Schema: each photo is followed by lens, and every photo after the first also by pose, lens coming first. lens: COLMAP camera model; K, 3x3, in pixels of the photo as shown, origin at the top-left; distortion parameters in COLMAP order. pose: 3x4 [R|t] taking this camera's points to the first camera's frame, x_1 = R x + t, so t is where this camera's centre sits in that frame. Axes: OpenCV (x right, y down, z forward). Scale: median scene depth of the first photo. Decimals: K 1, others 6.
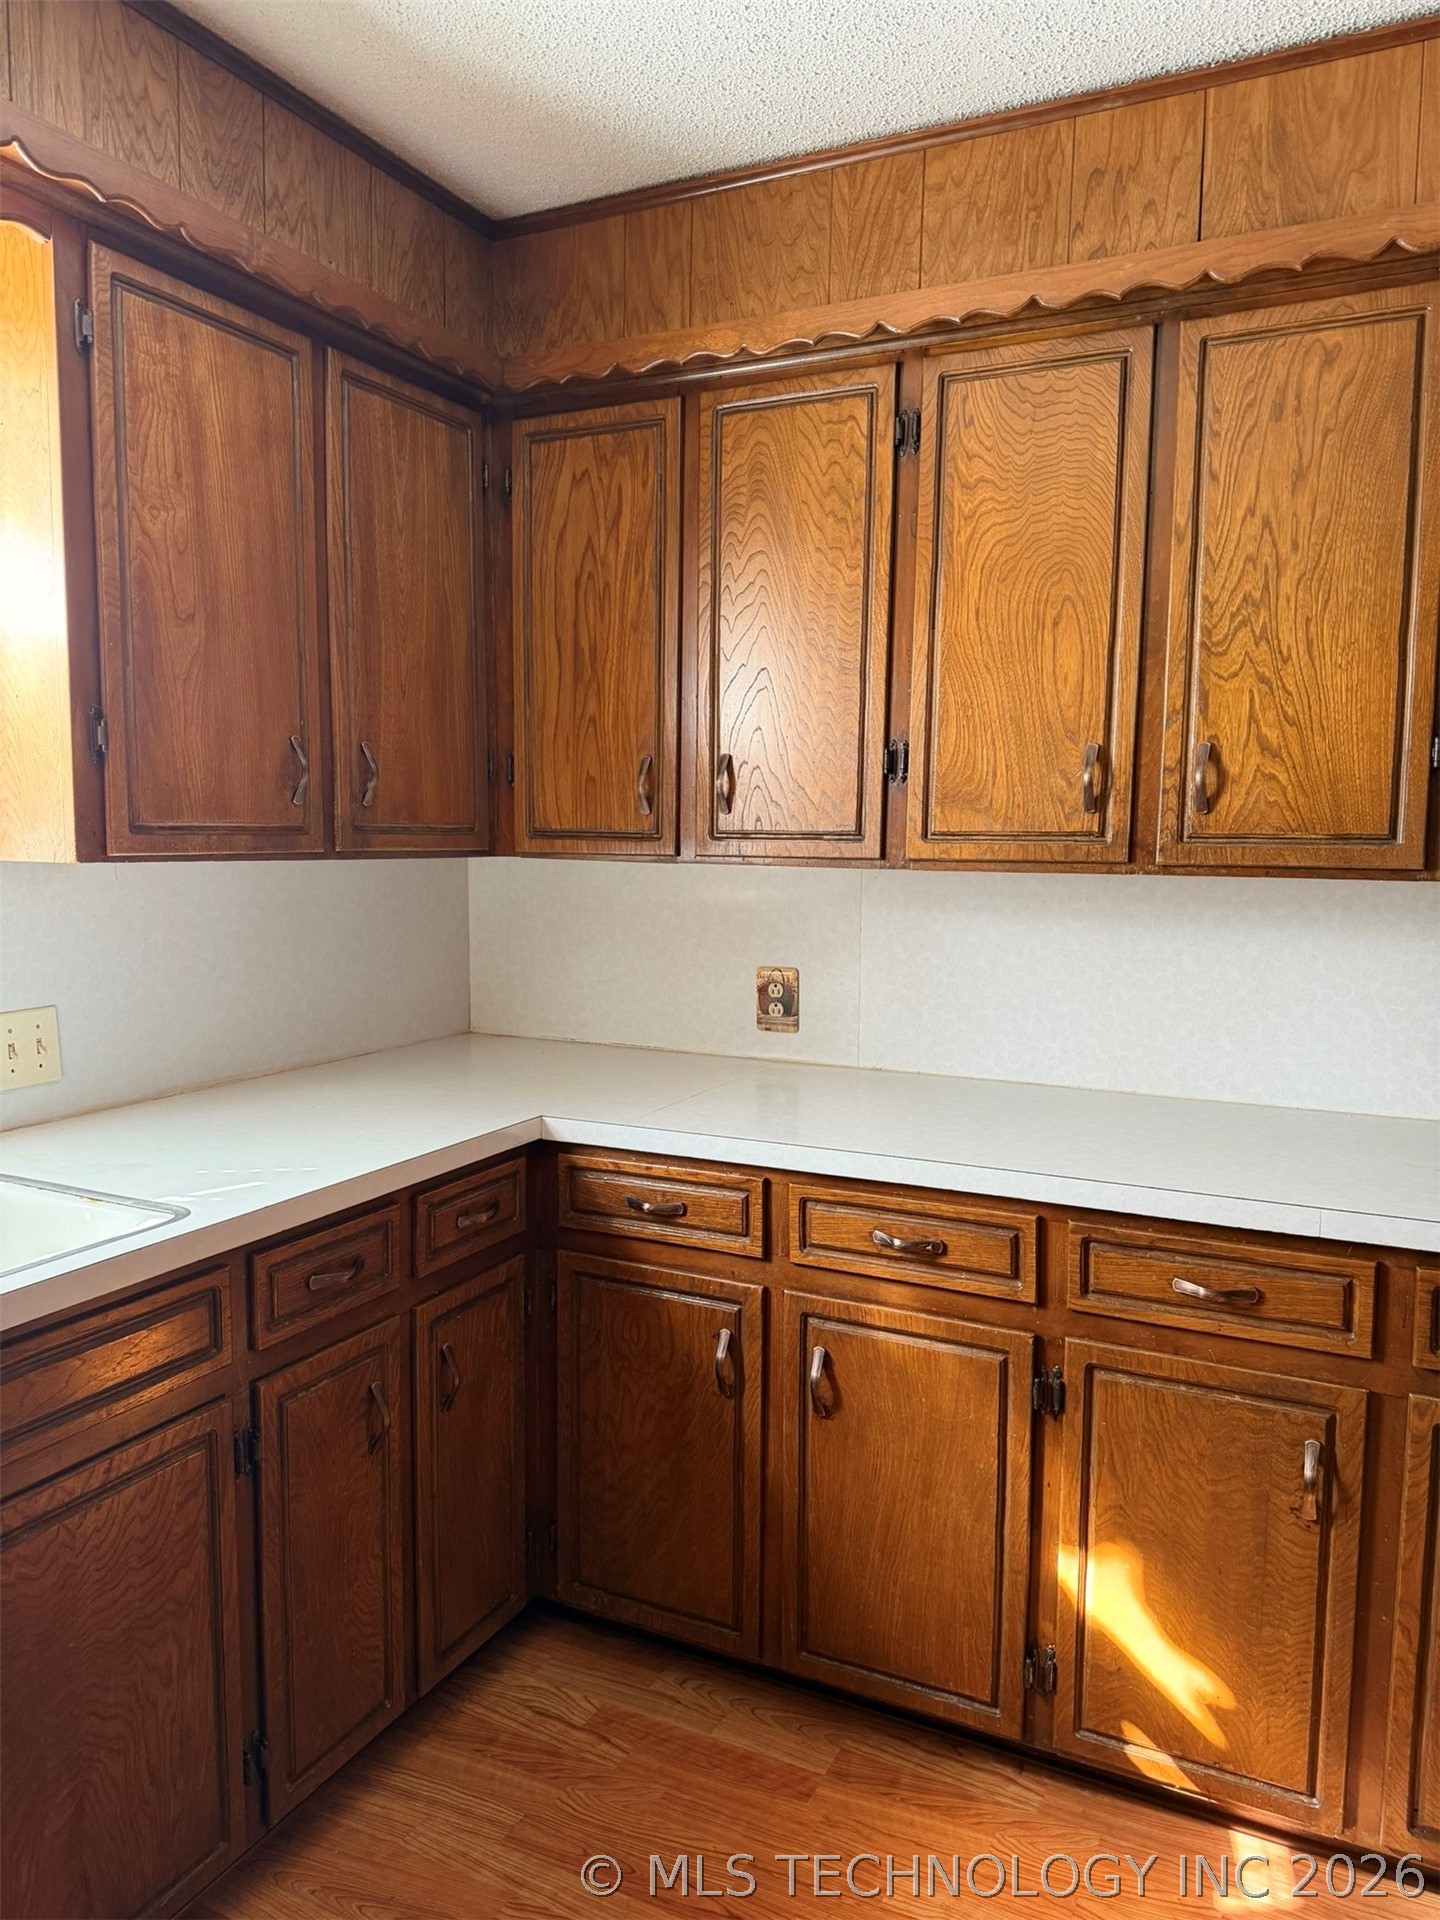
lens RADIAL K [[1358.3, 0, 725.8], [0, 1358.3, 955.5], [0, 0, 1]] dist [0.060449, -0.073170]
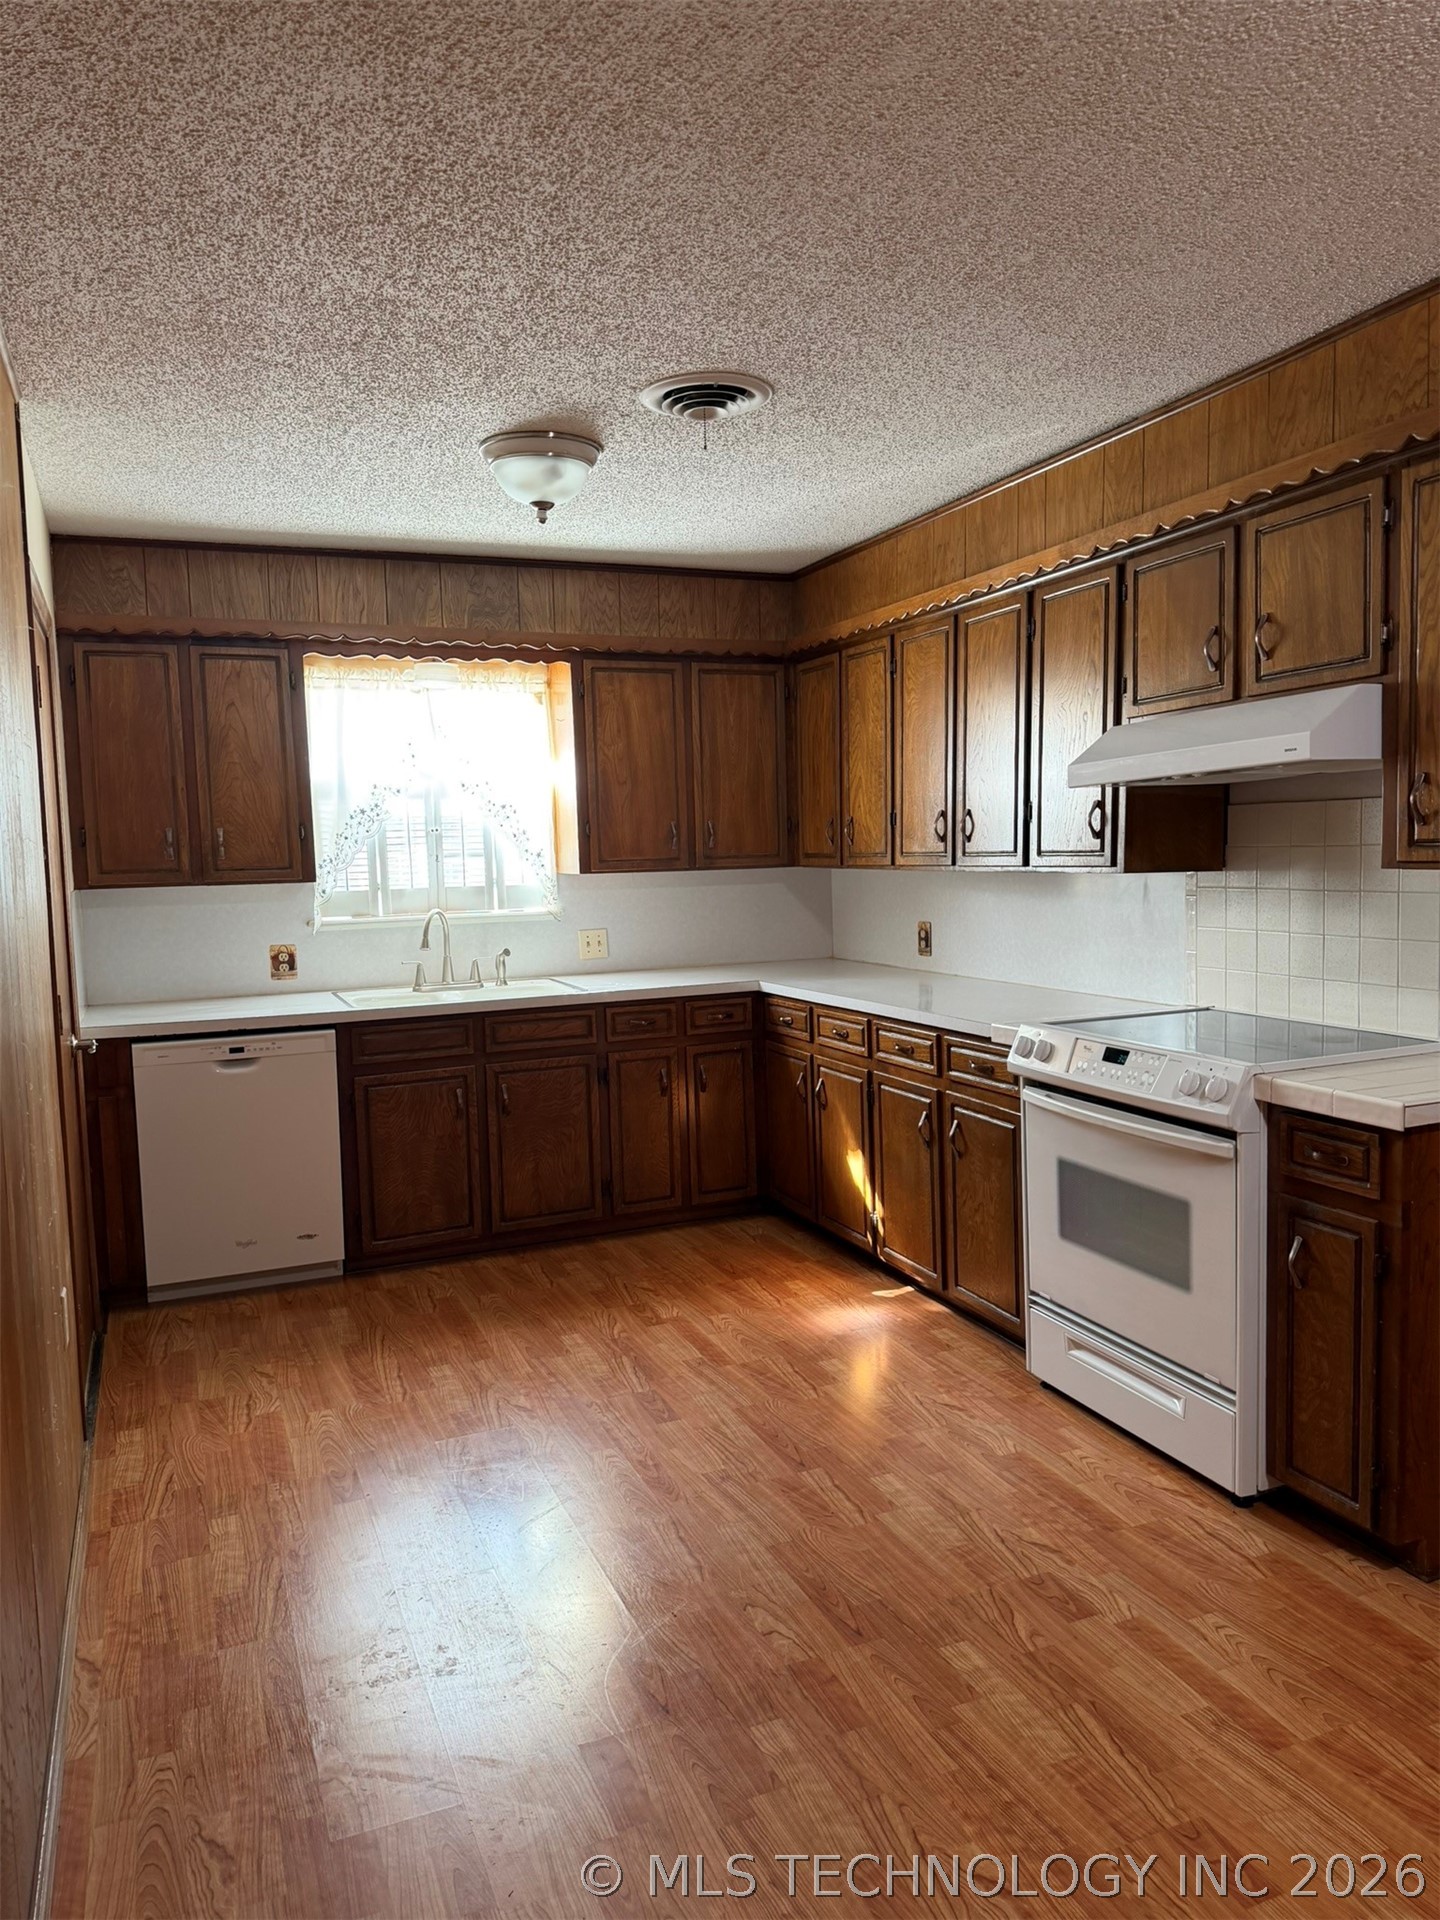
lens RADIAL K [[1358.3, 0, 720.4], [0, 1358.3, 966.4], [0, 0, 1]] dist [0.060449, -0.073170]
pose [[0.750563, 0.030789, -0.660081, 1.354930], [-0.030420, 0.999465, 0.012029, 0.070008], [0.660098, 0.011051, 0.751098, -0.781499]]
